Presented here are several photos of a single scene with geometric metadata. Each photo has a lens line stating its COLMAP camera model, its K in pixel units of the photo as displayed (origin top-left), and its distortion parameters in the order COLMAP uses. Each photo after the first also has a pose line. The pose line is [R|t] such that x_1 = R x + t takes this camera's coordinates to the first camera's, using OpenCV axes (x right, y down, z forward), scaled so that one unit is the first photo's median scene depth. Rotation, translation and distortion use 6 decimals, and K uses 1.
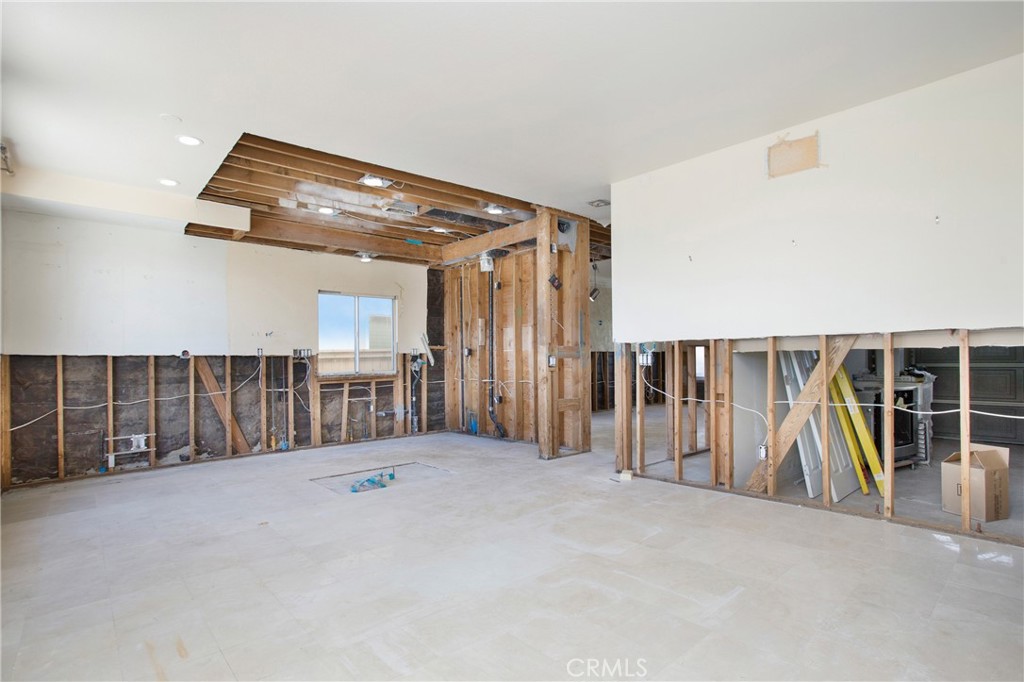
lens RADIAL K [[539.1, 0, 487.1], [0, 539.1, 352.2], [0, 0, 1]] dist [-0.030807, 0.010731]
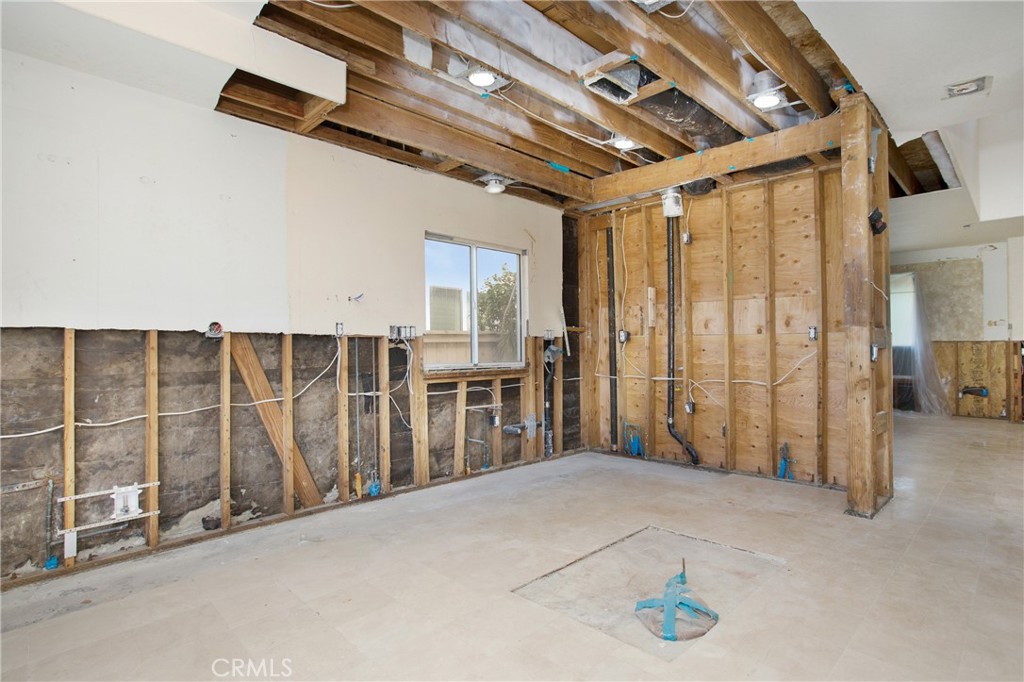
lens RADIAL K [[501.5, 0, 471.6], [0, 501.5, 336.9], [0, 0, 1]] dist [-0.040349, 0.006806]
pose [[0.995934, 0.018680, 0.088133, -0.327175], [-0.018223, 0.999816, -0.005979, 0.008992], [-0.088228, 0.004348, 0.996091, 0.446294]]
